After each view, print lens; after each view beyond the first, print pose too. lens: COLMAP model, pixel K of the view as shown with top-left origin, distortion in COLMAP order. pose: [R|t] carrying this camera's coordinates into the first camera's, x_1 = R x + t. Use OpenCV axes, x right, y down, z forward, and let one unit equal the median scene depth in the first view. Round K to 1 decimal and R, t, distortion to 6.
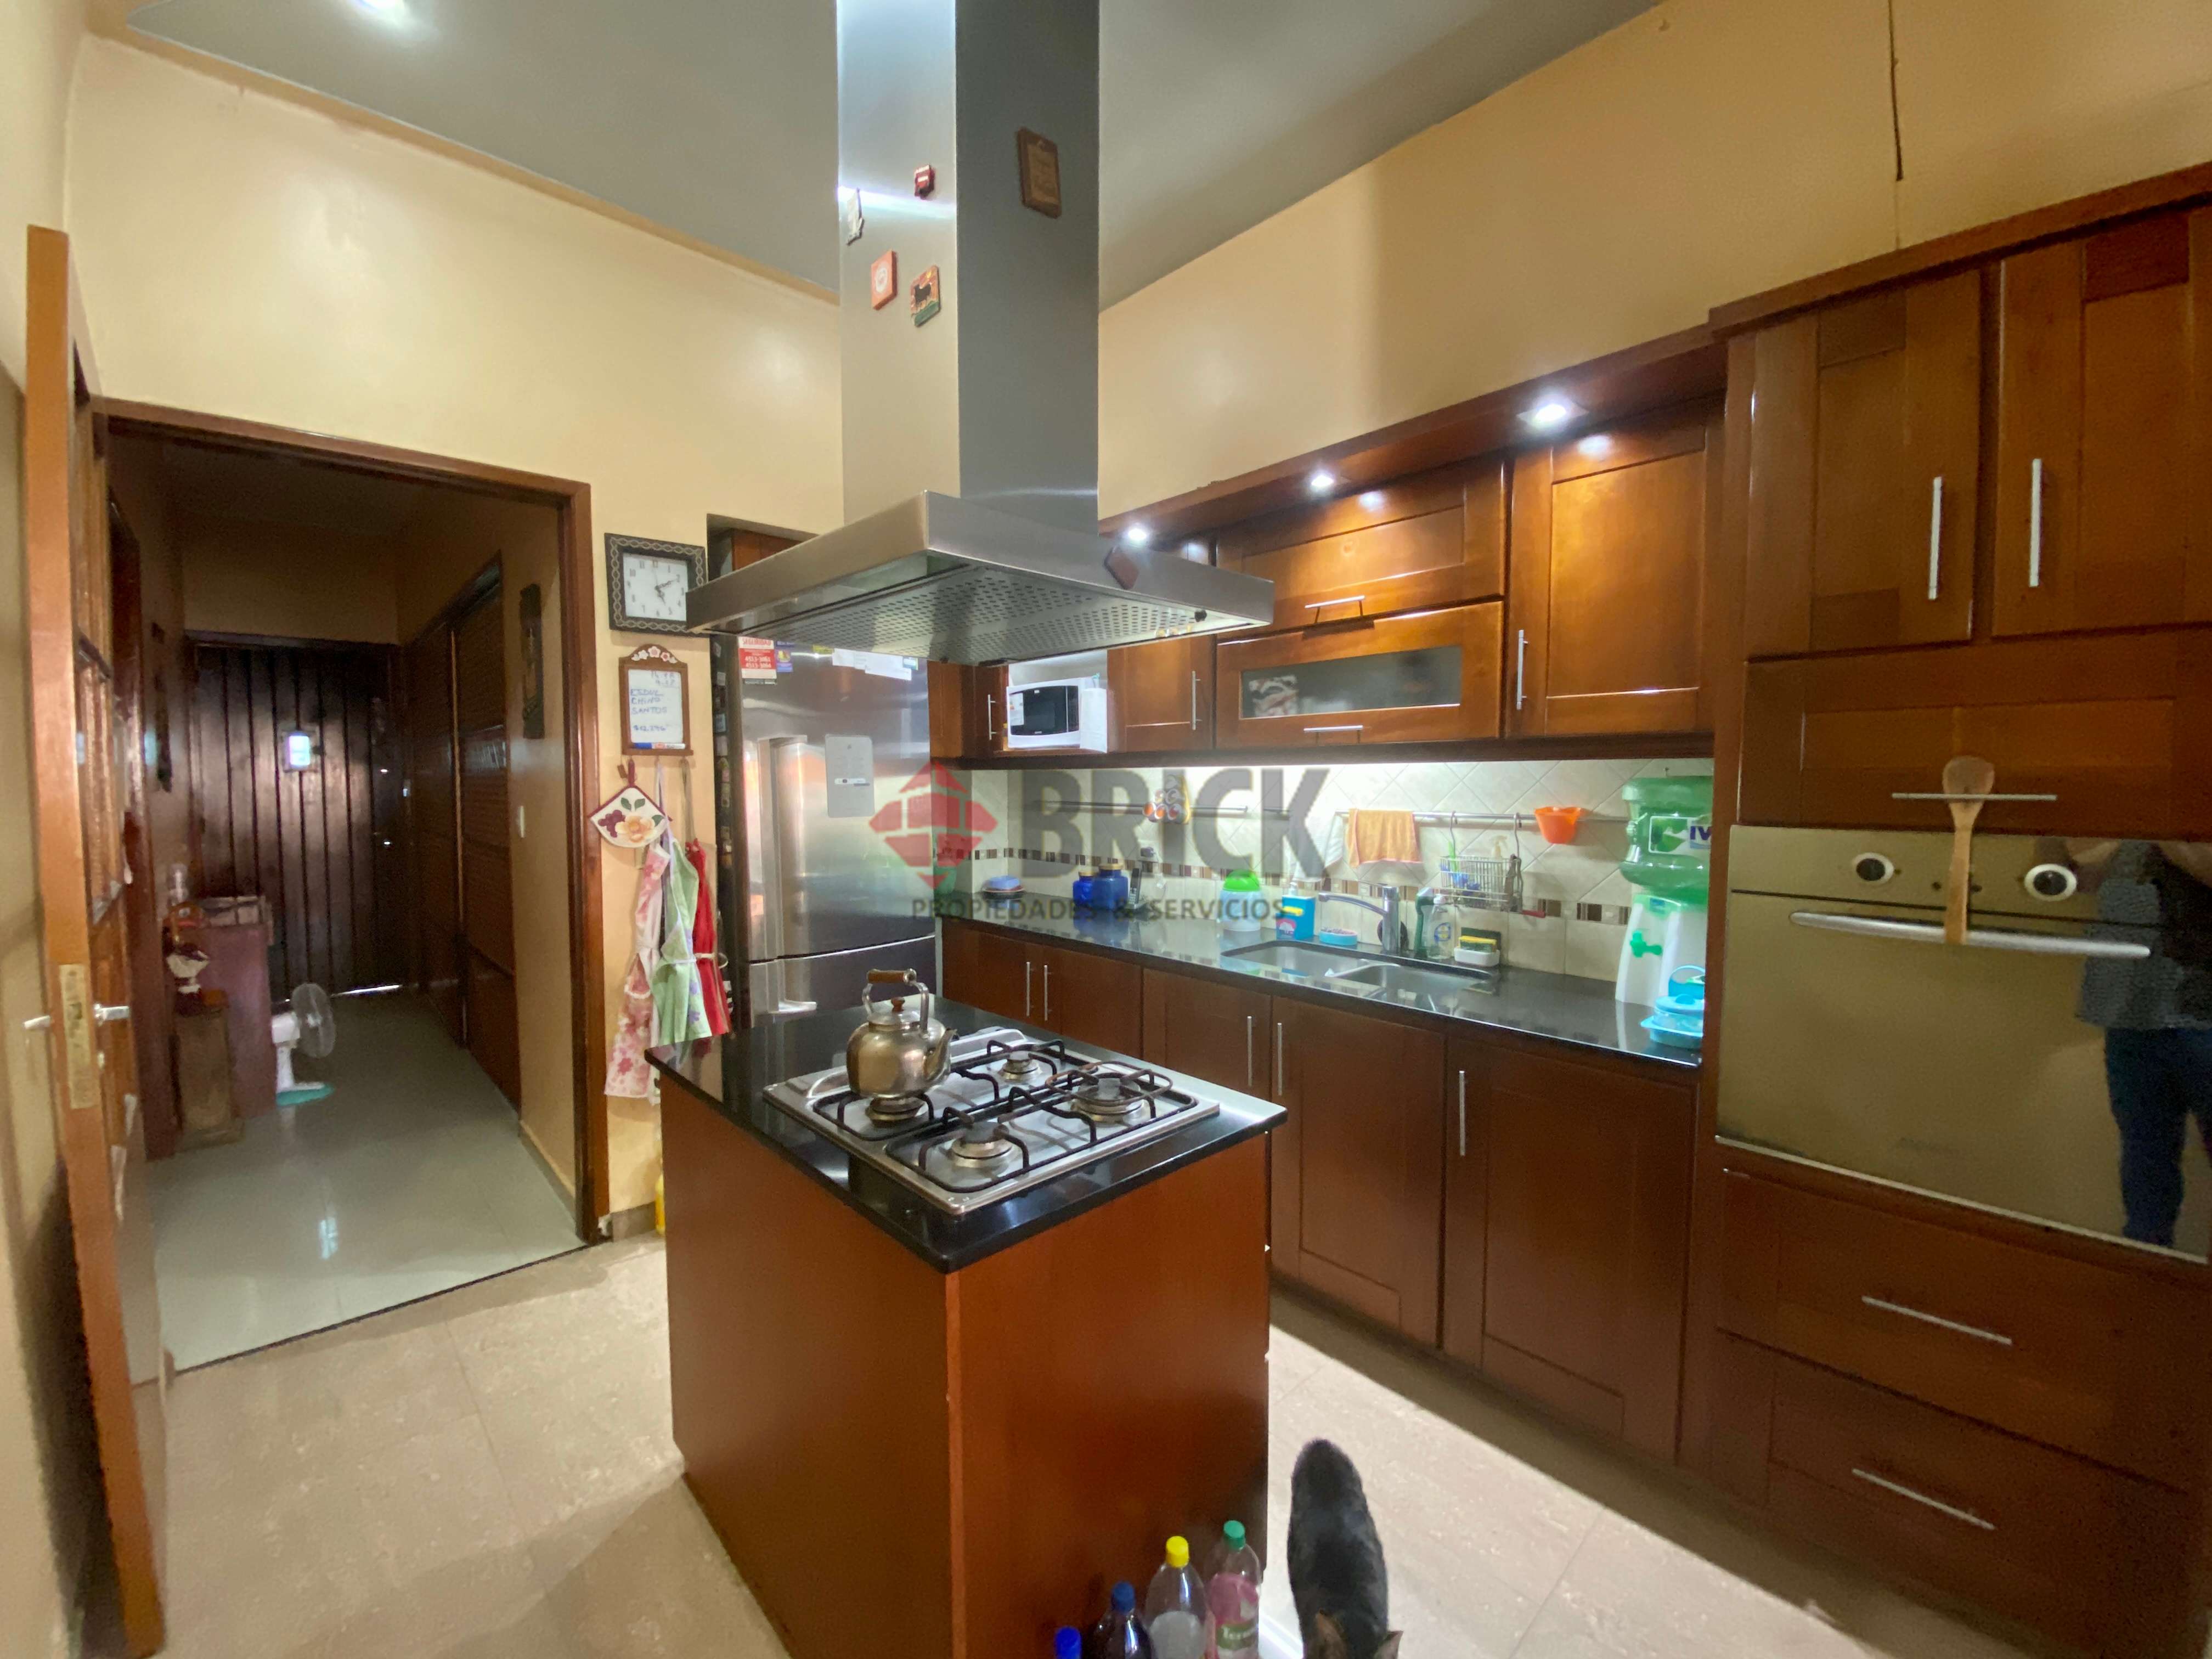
lens RADIAL K [[891.3, 0, 1106.0], [0, 891.3, 829.5], [0, 0, 1]] dist [-0.047890, -0.000160]
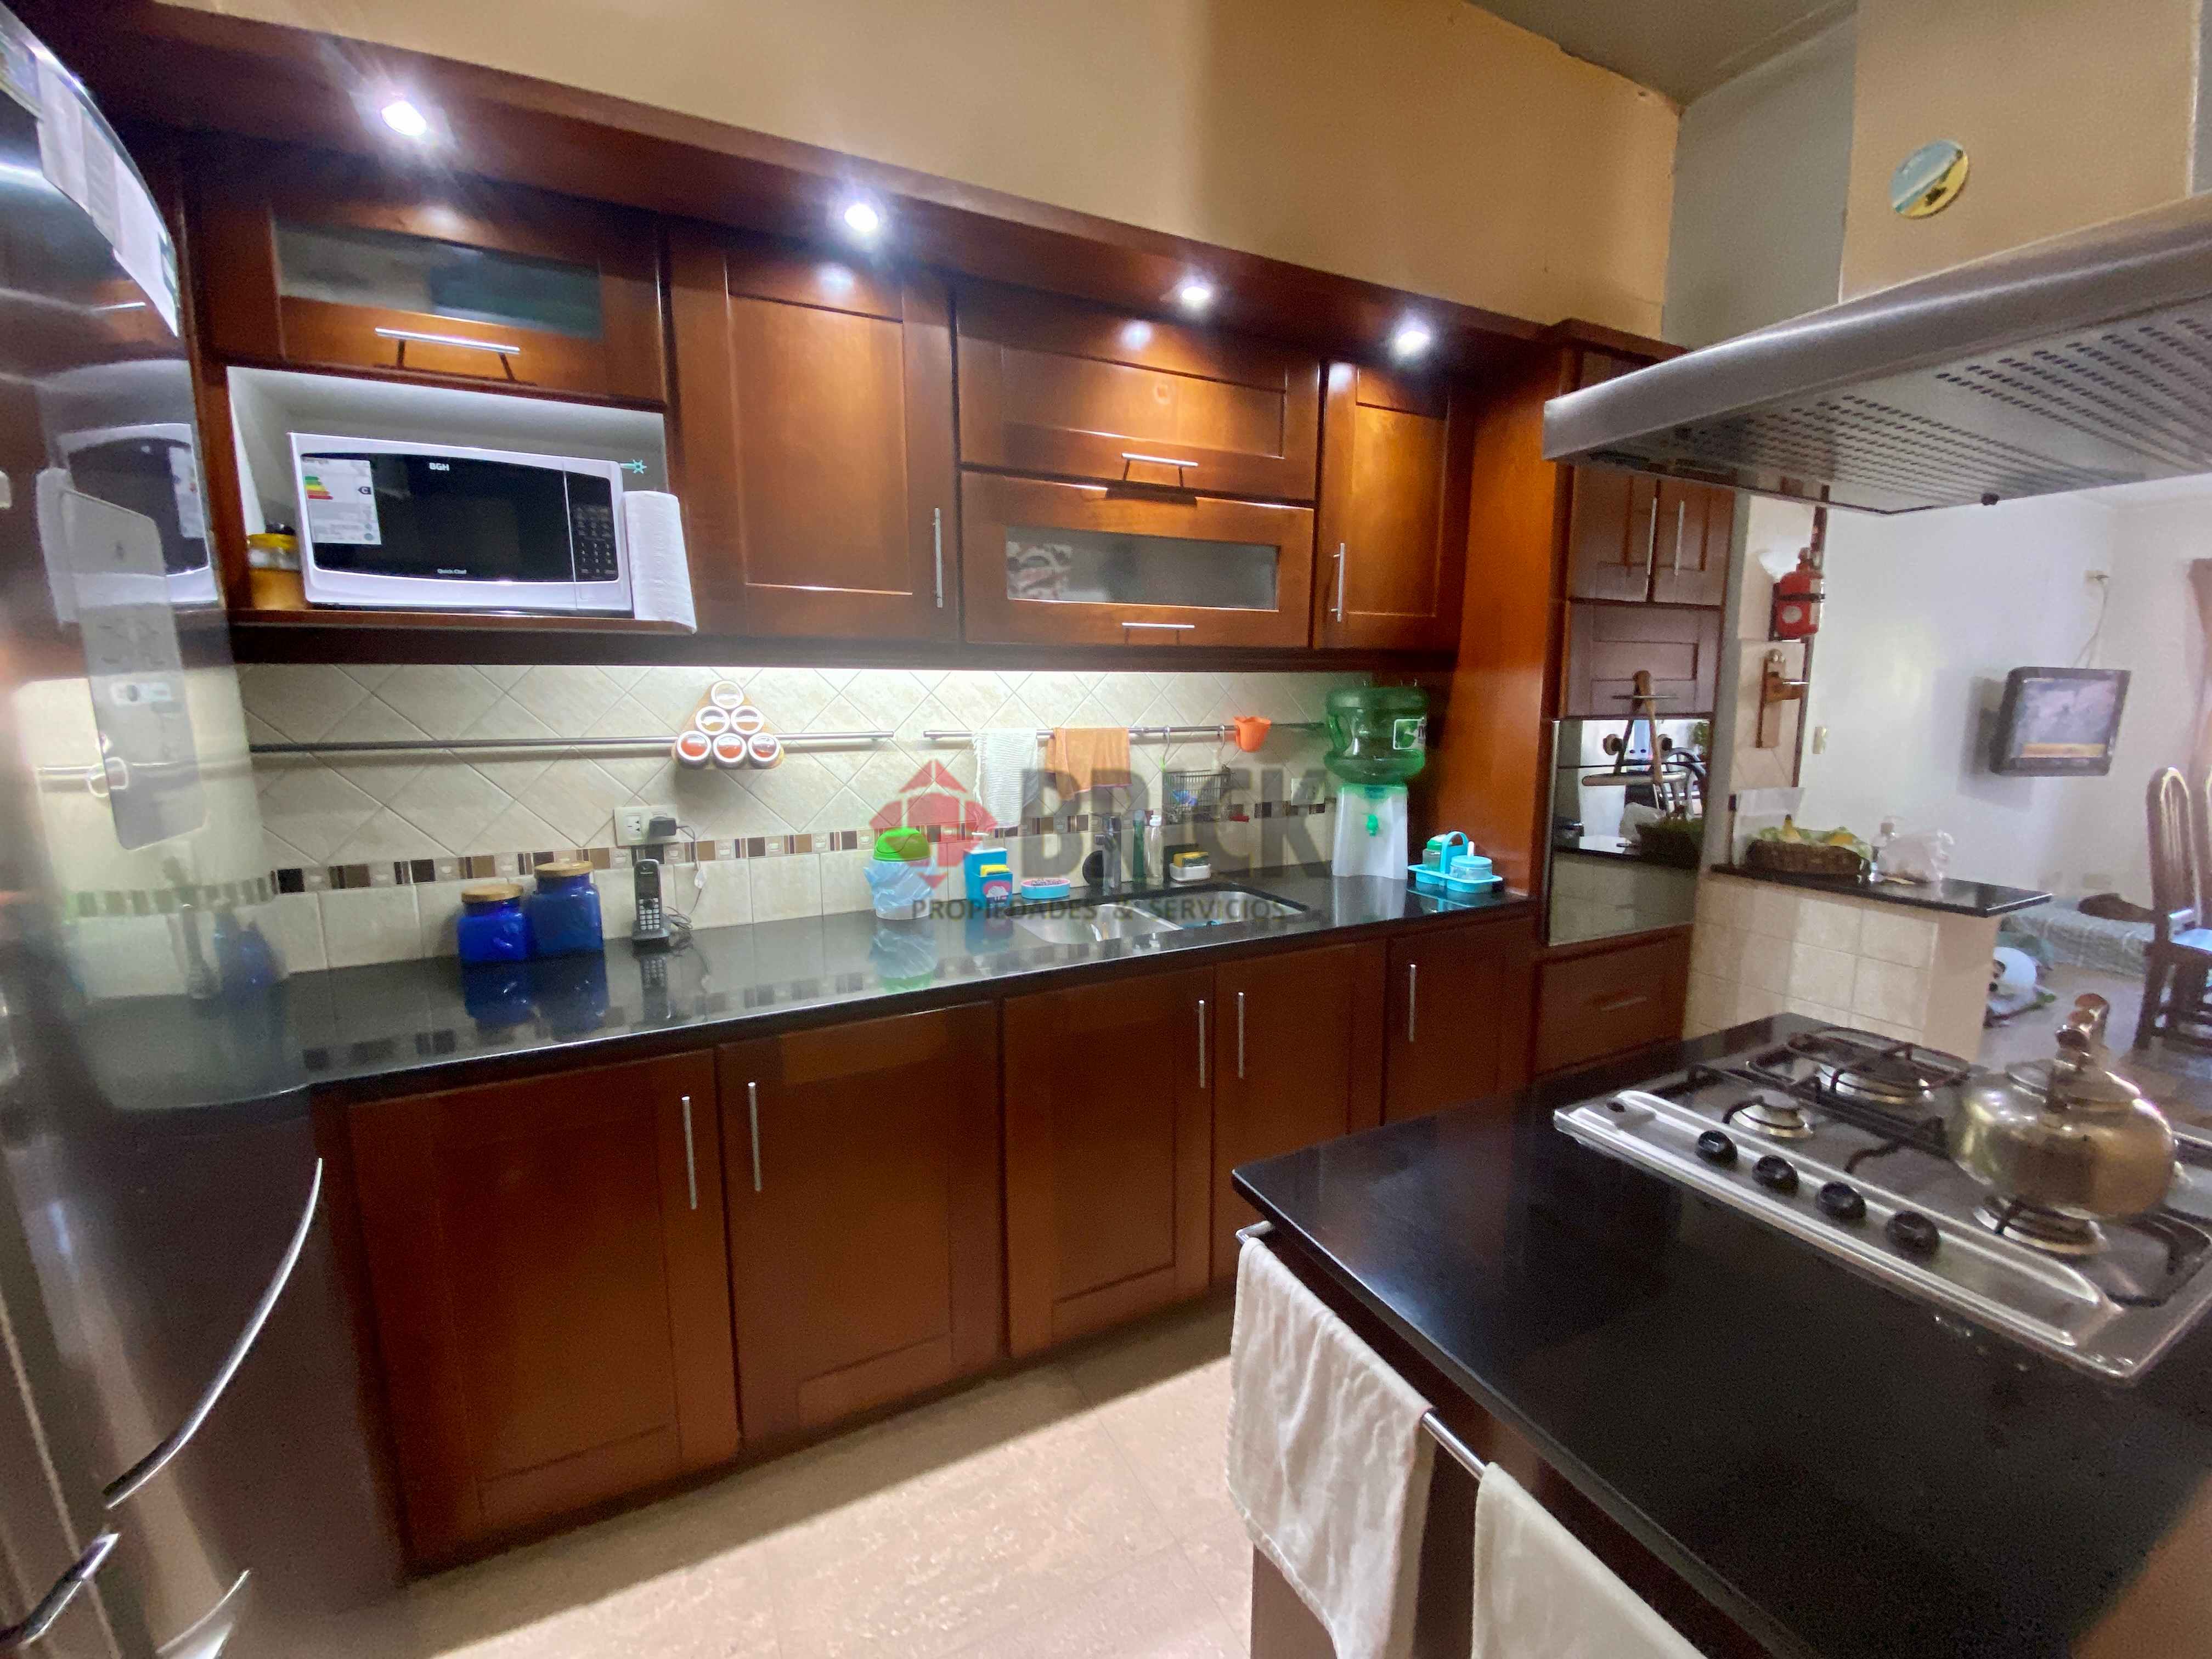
lens RADIAL K [[905.5, 0, 1157.4], [0, 905.5, 852.8], [0, 0, 1]] dist [-0.001330, -0.000183]
pose [[0.263586, -0.156732, 0.951818, -0.521139], [0.061359, 0.987438, 0.145605, -0.026838], [-0.962683, 0.020023, 0.269891, 0.731723]]
